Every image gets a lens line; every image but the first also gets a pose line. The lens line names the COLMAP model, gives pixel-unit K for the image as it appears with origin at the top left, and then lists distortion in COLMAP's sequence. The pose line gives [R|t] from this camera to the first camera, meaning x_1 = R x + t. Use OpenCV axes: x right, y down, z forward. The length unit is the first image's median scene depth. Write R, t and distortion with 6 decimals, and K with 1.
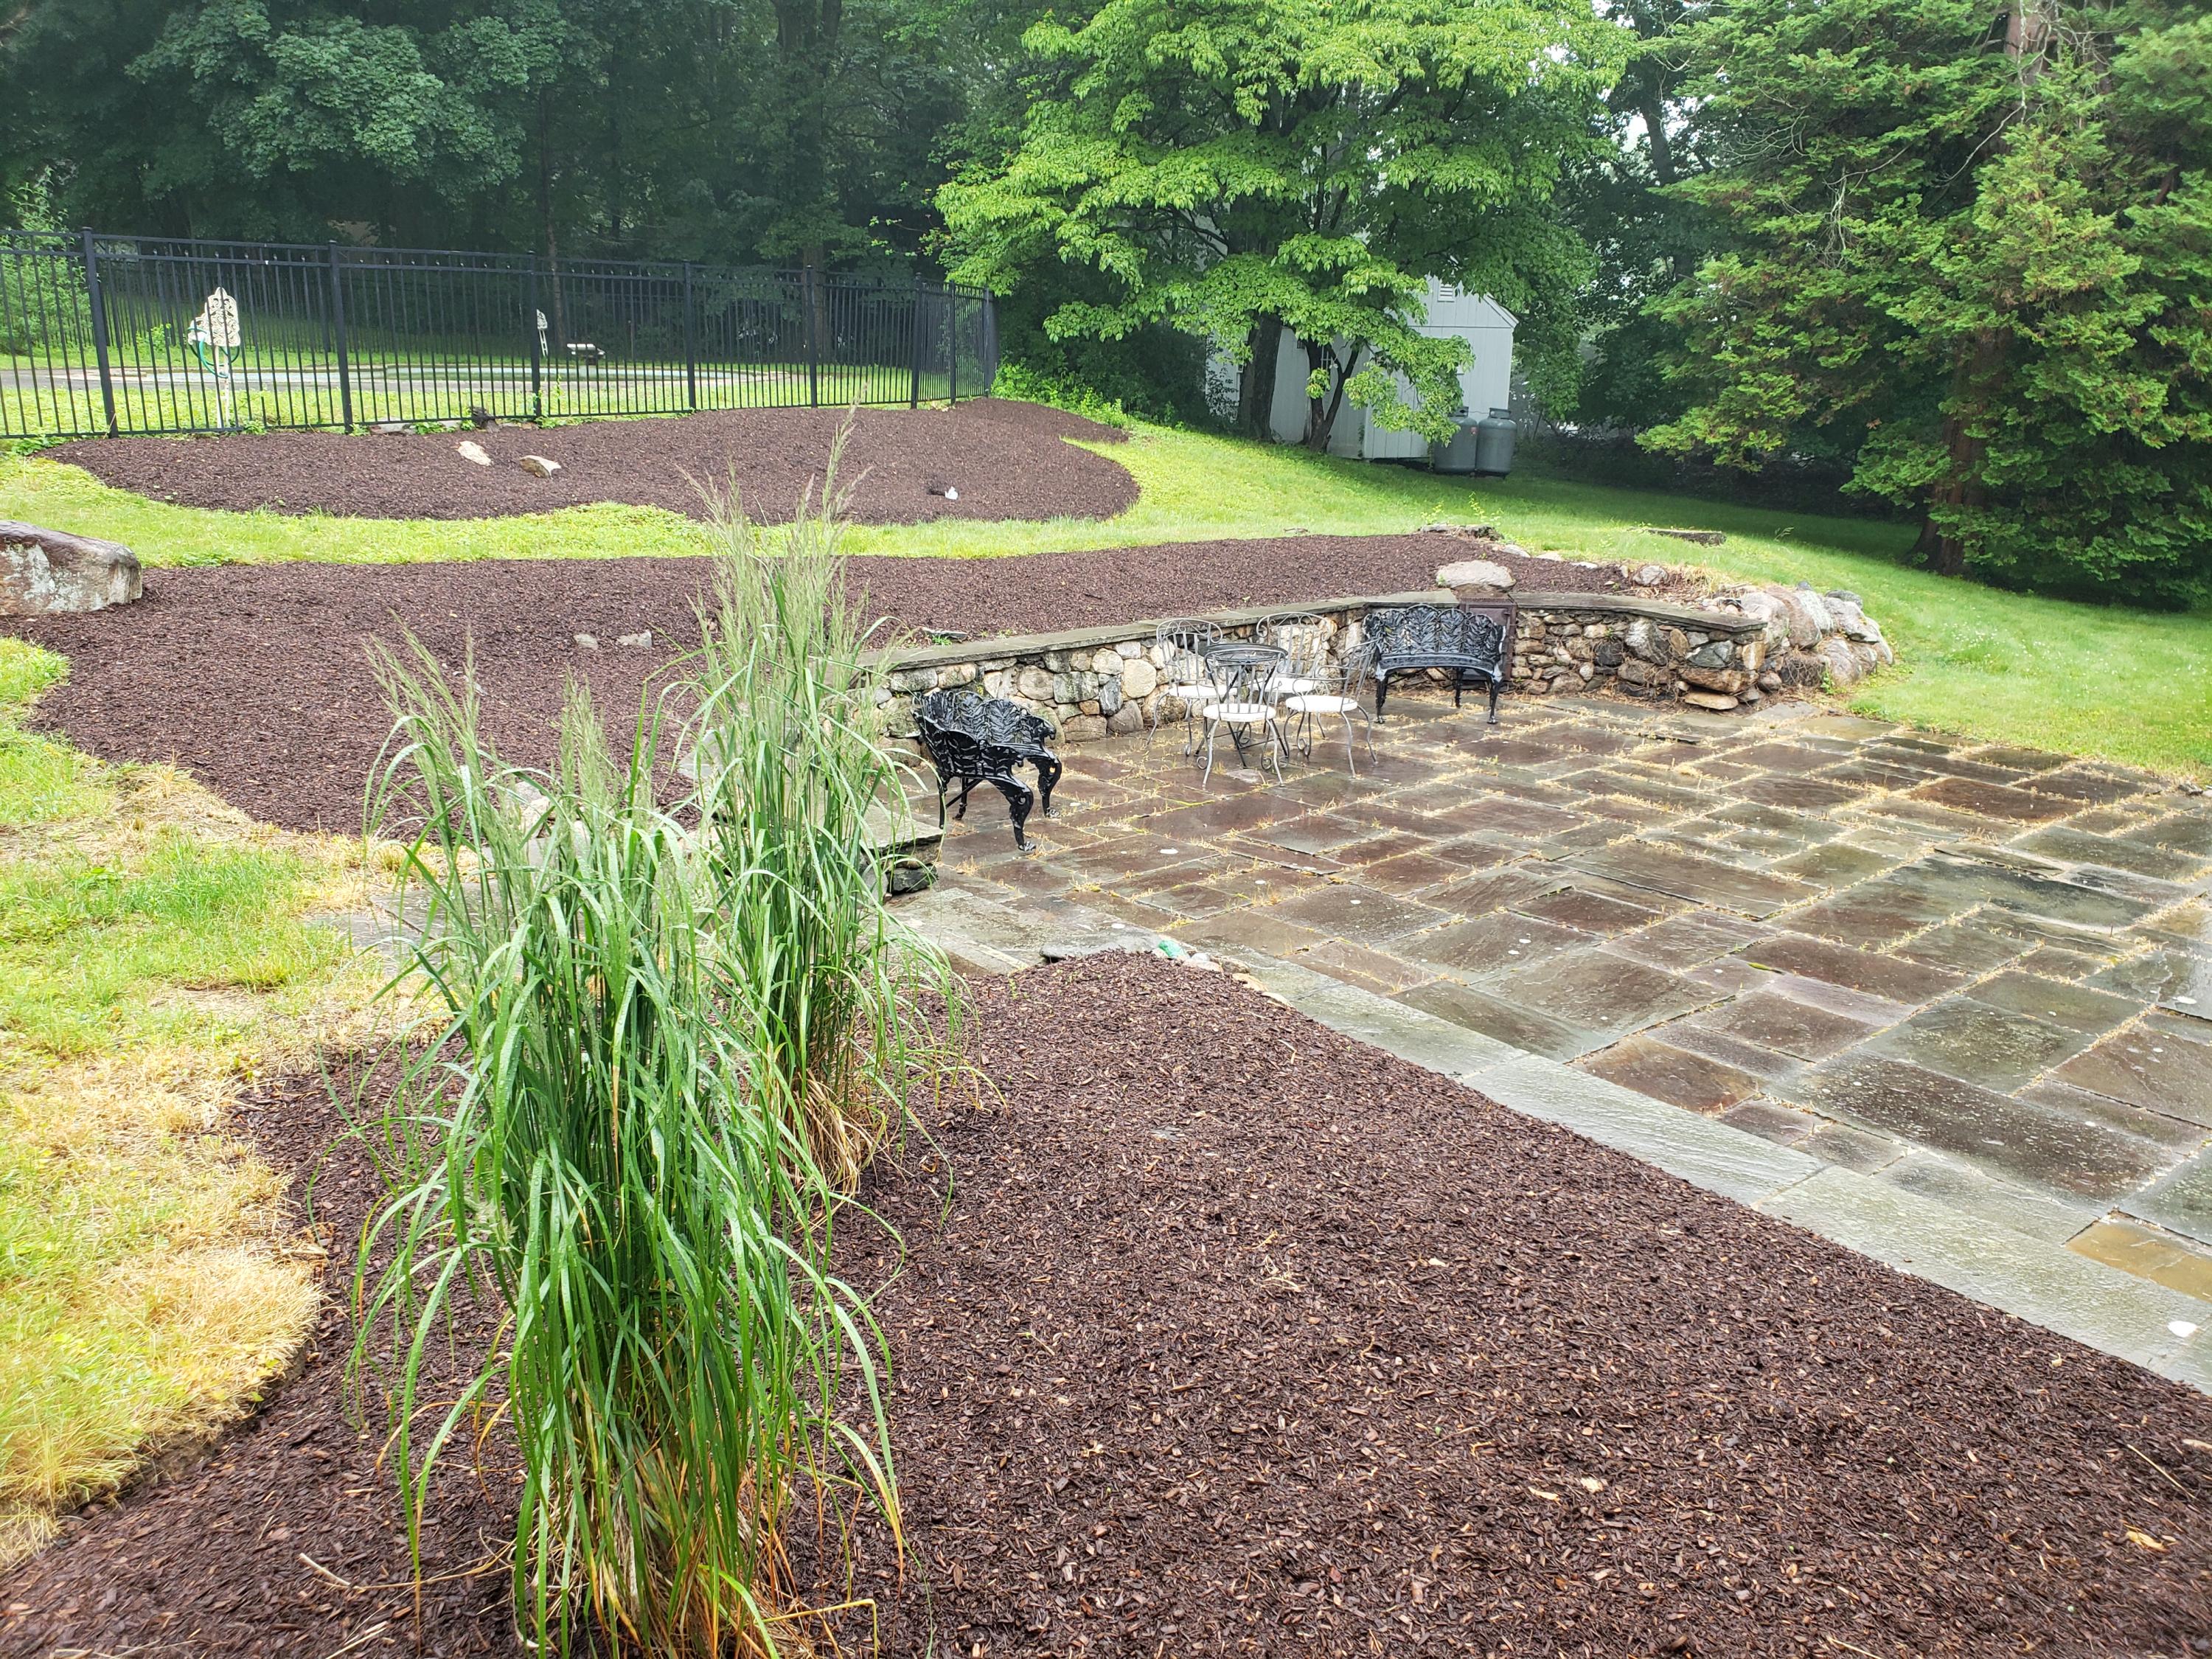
lens RADIAL K [[1750.5, 0, 1054.7], [0, 1750.5, 833.3], [0, 0, 1]] dist [0.024535, -0.008761]
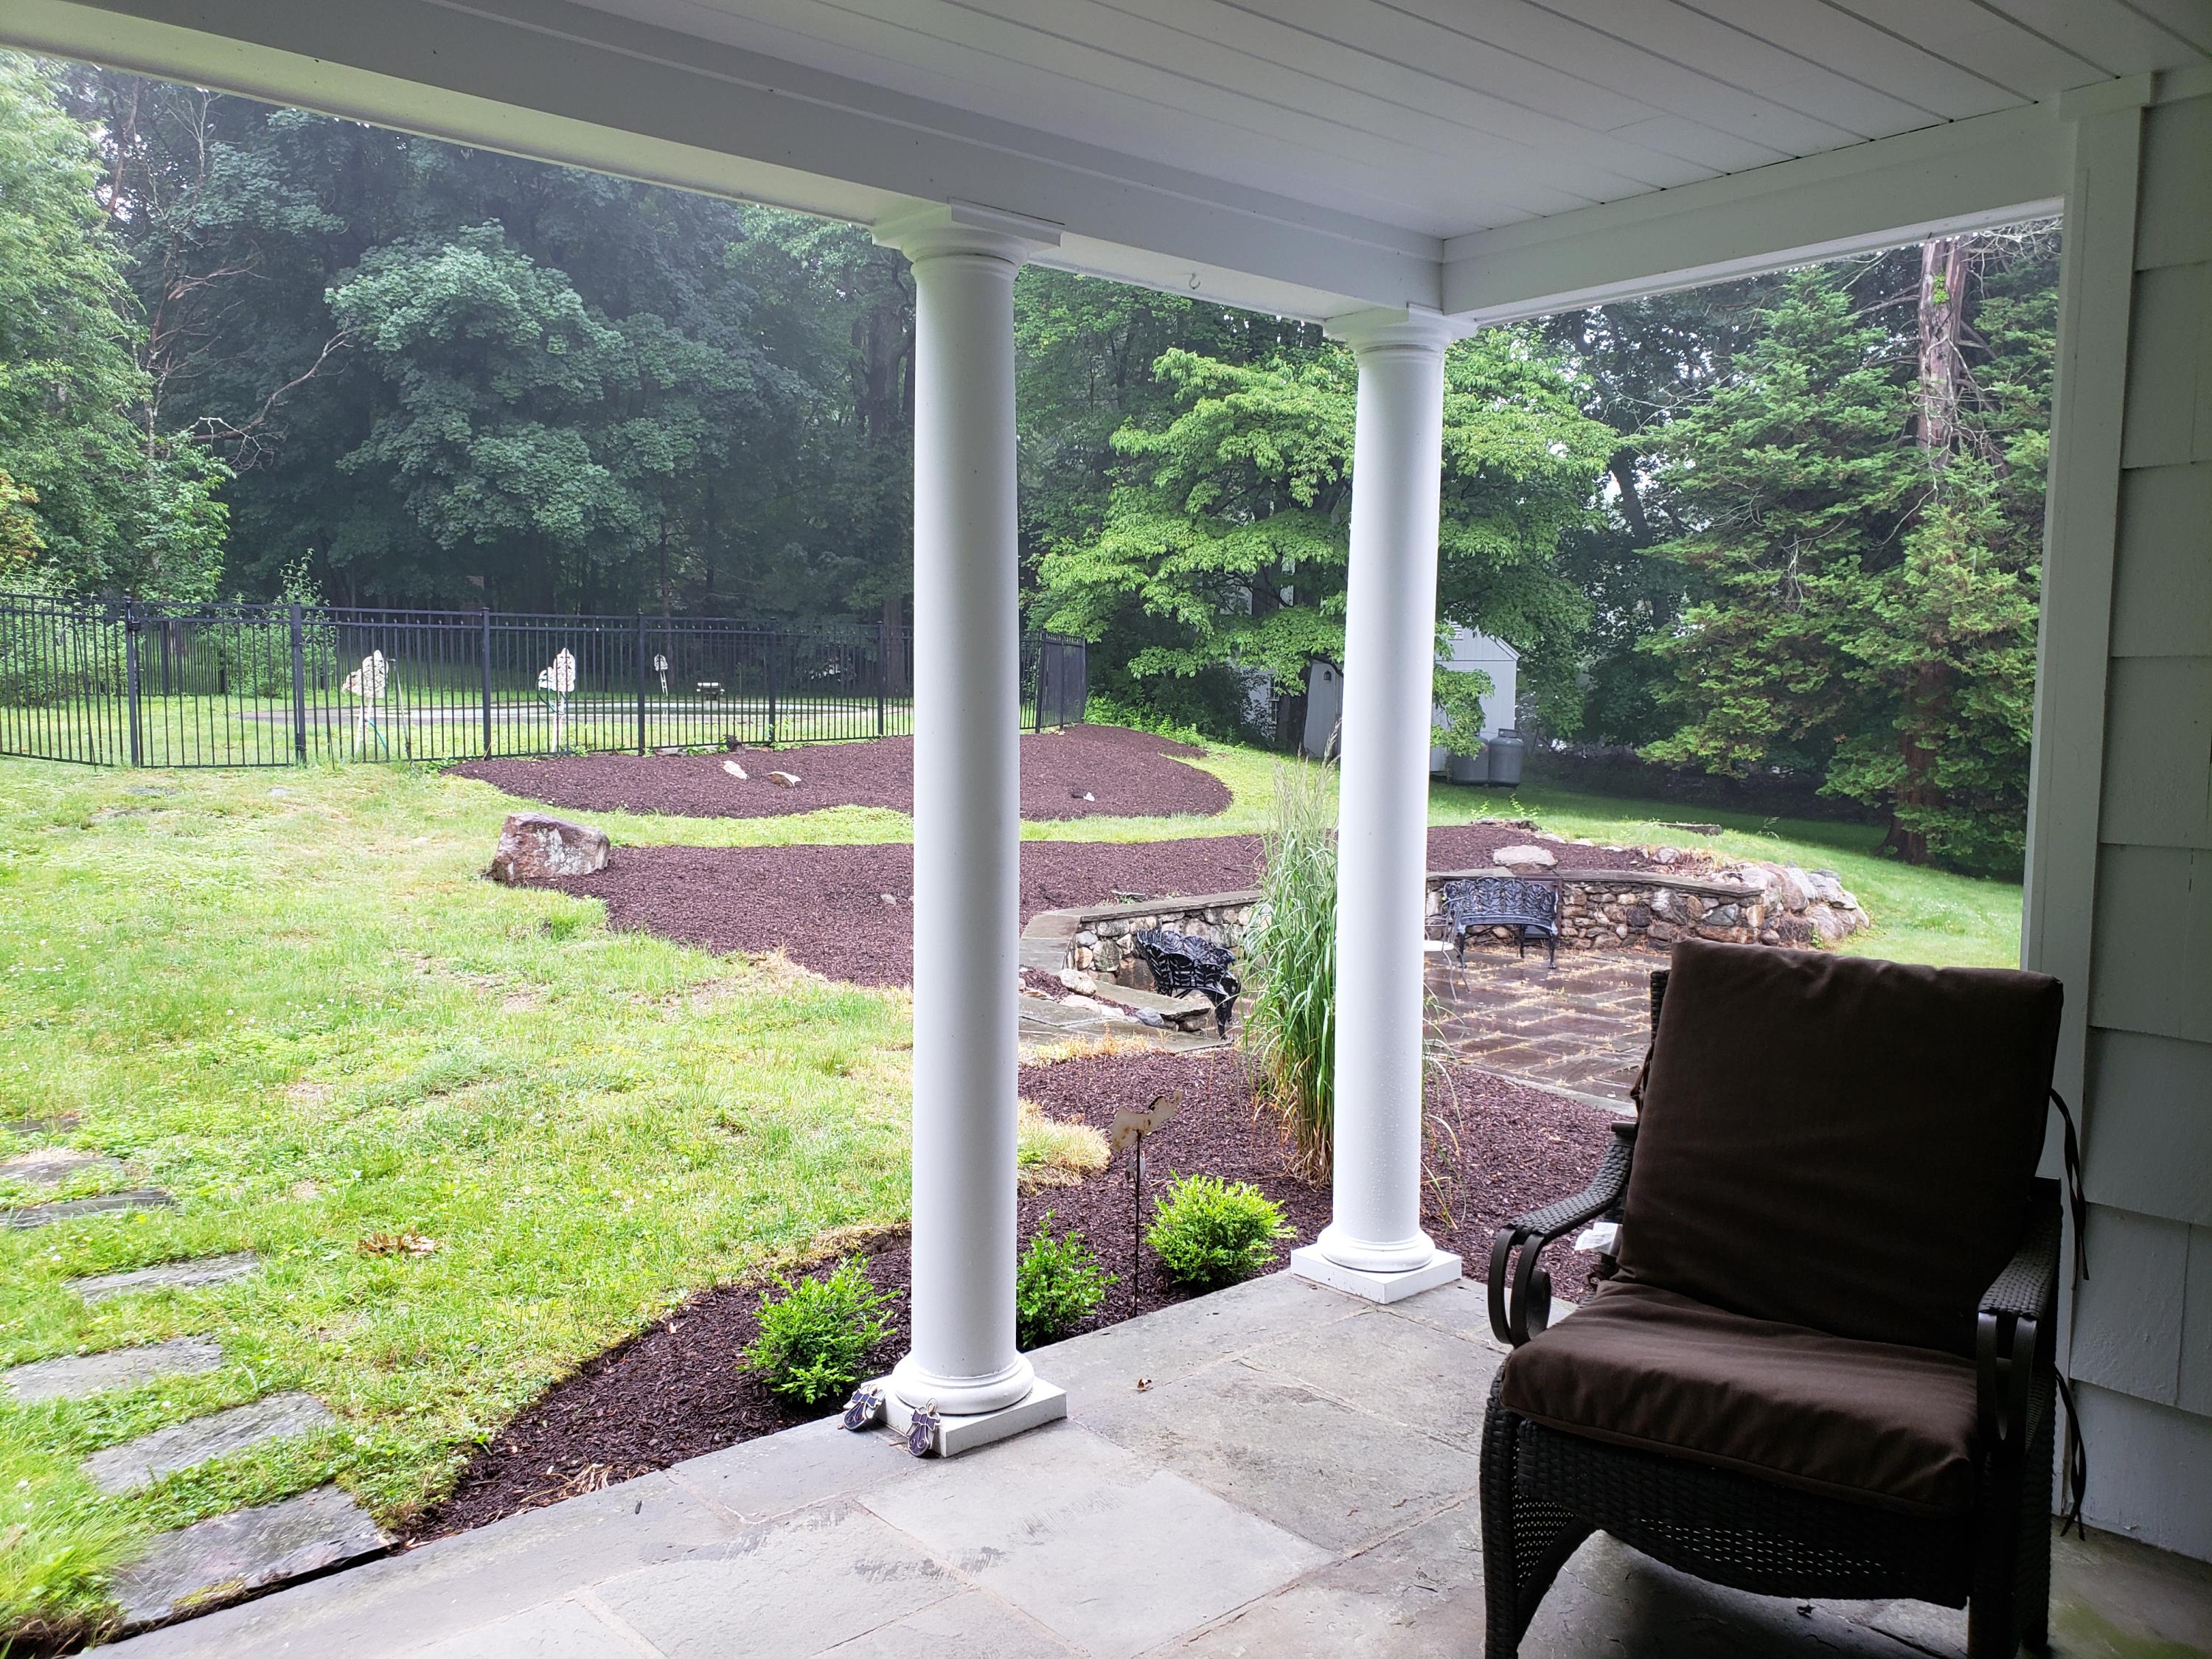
lens RADIAL K [[1663.3, 0, 1062.7], [0, 1663.3, 841.4], [0, 0, 1]] dist [0.077306, -0.125874]
pose [[0.999913, -0.008880, -0.009742, -0.054774], [0.007070, 0.985038, -0.172195, 0.031342], [0.011125, 0.172111, 0.985015, -0.126476]]
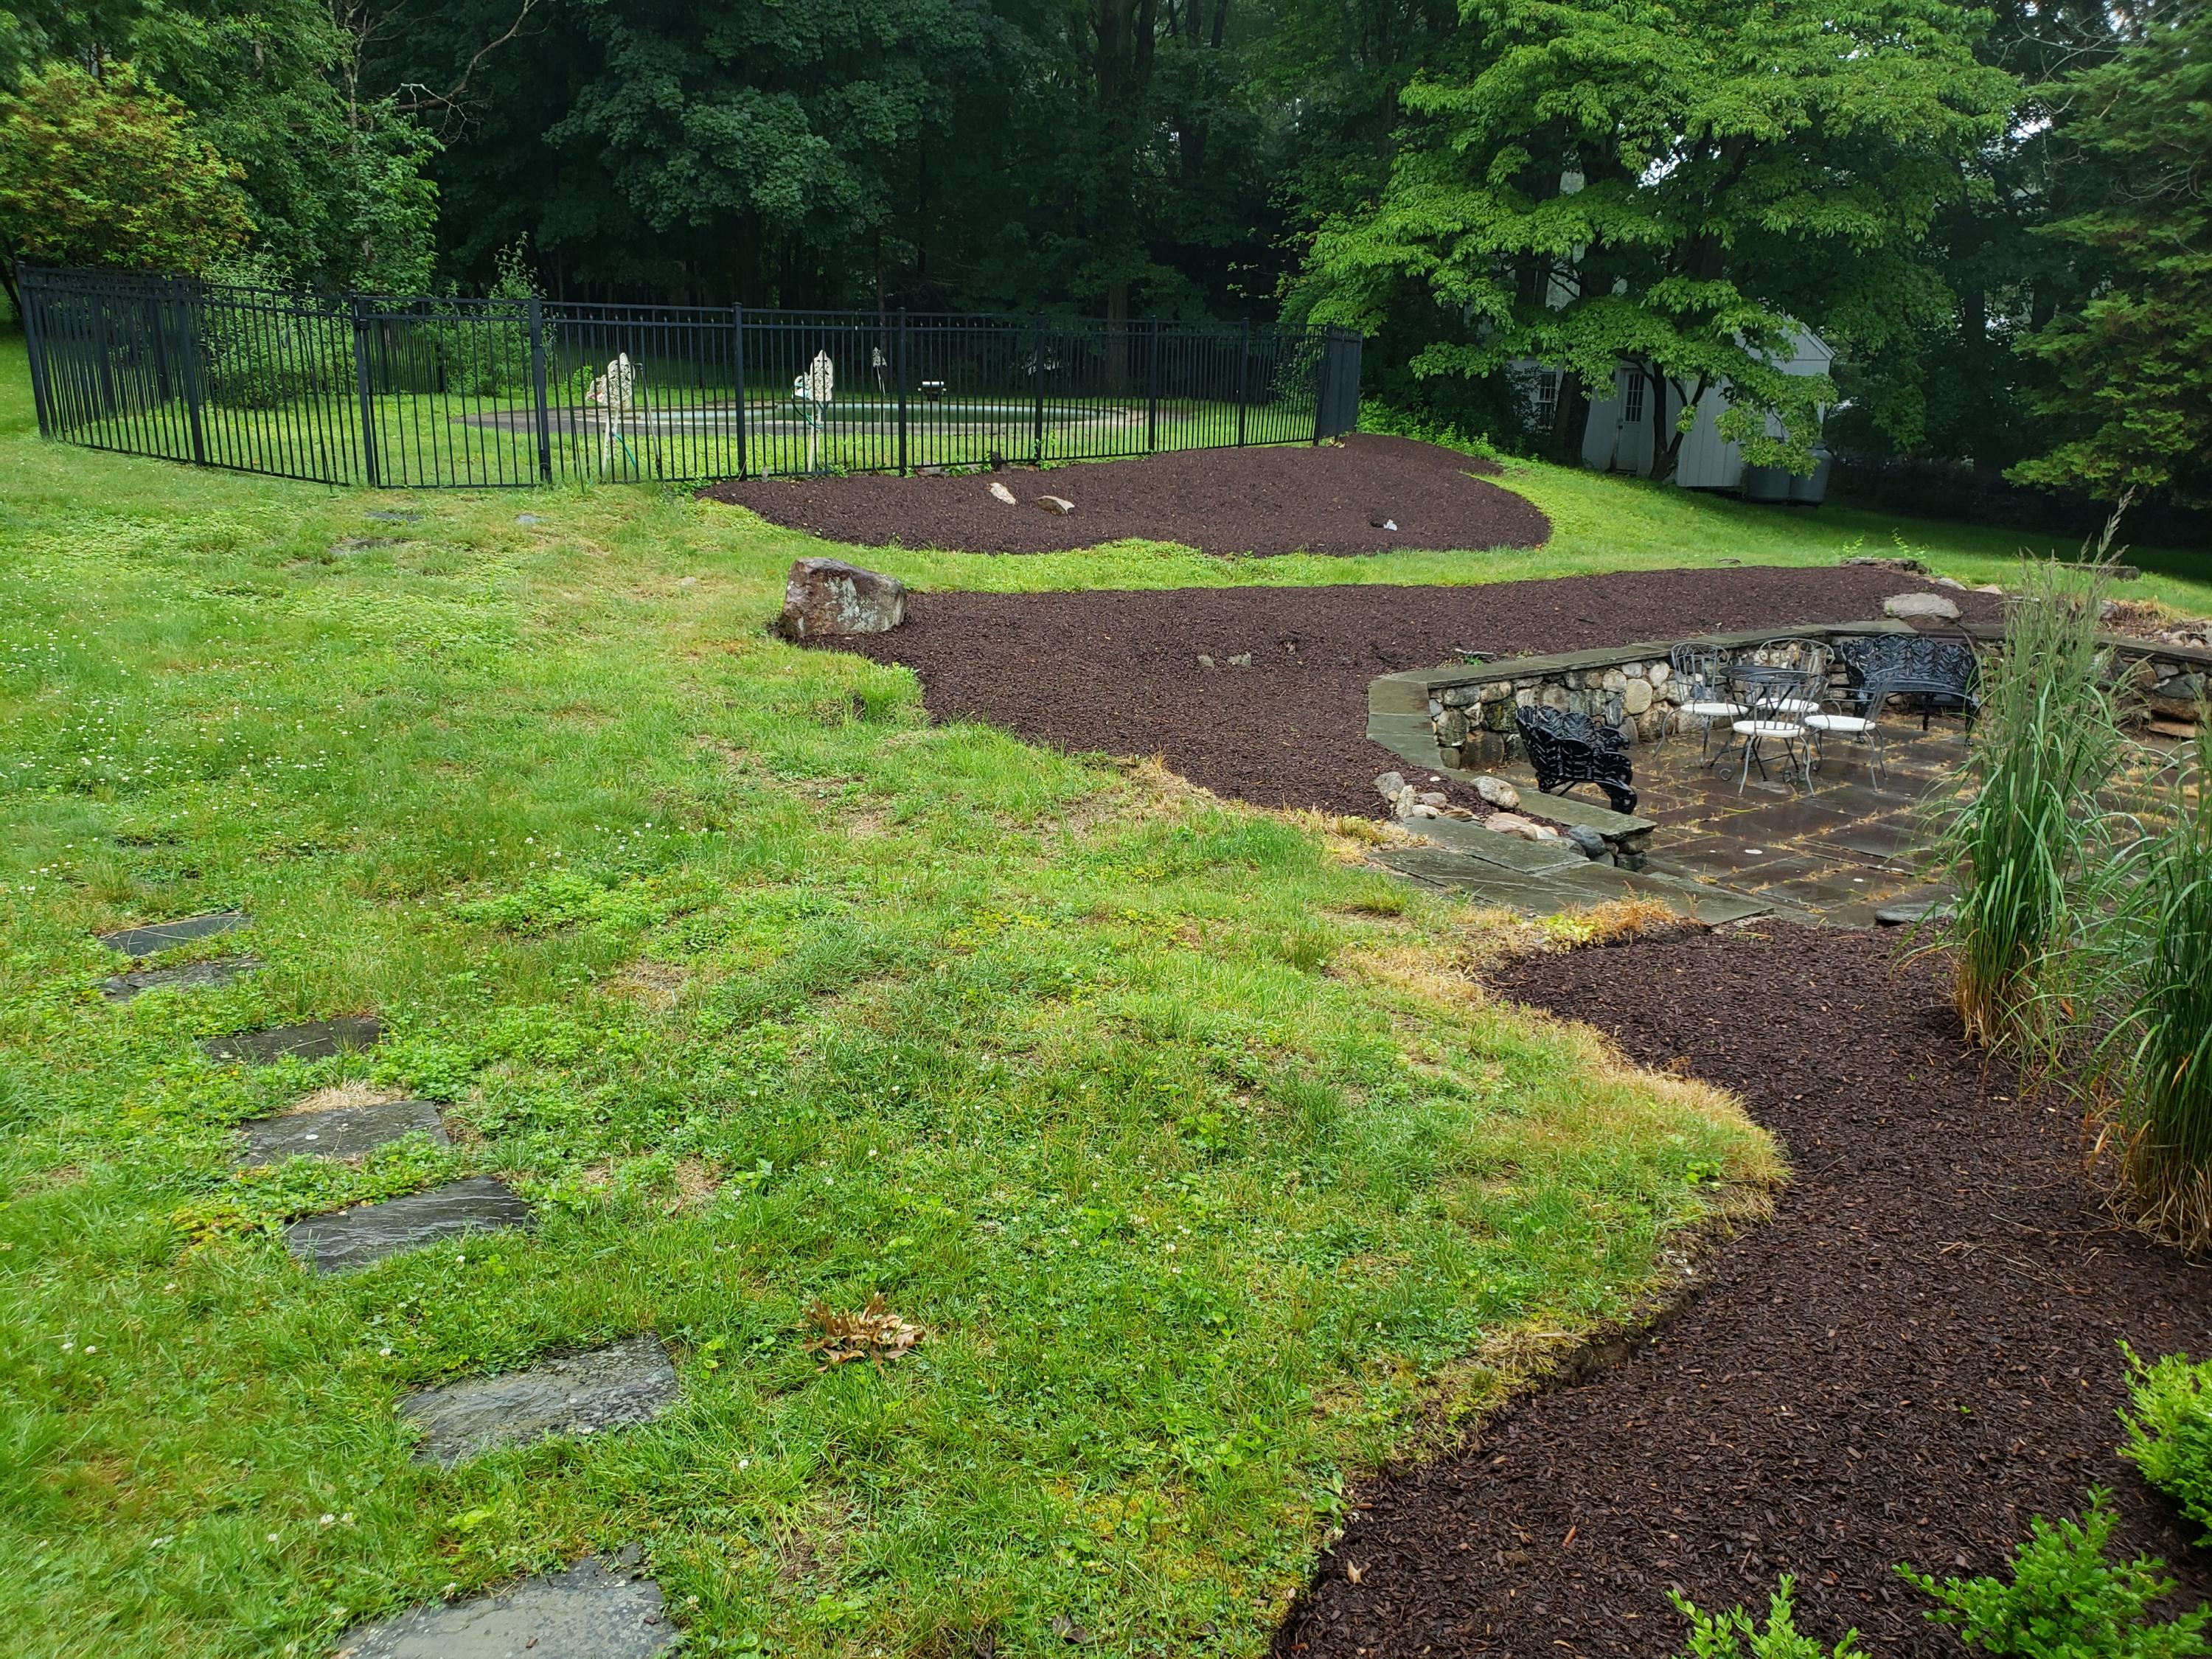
lens RADIAL K [[1709.7, 0, 1089.9], [0, 1709.7, 829.4], [0, 0, 1]] dist [0.023381, -0.003517]
pose [[0.993366, 0.026244, -0.111959, -0.098564], [-0.027362, 0.999590, -0.008458, 0.007209], [0.111691, 0.011465, 0.993677, -0.063892]]
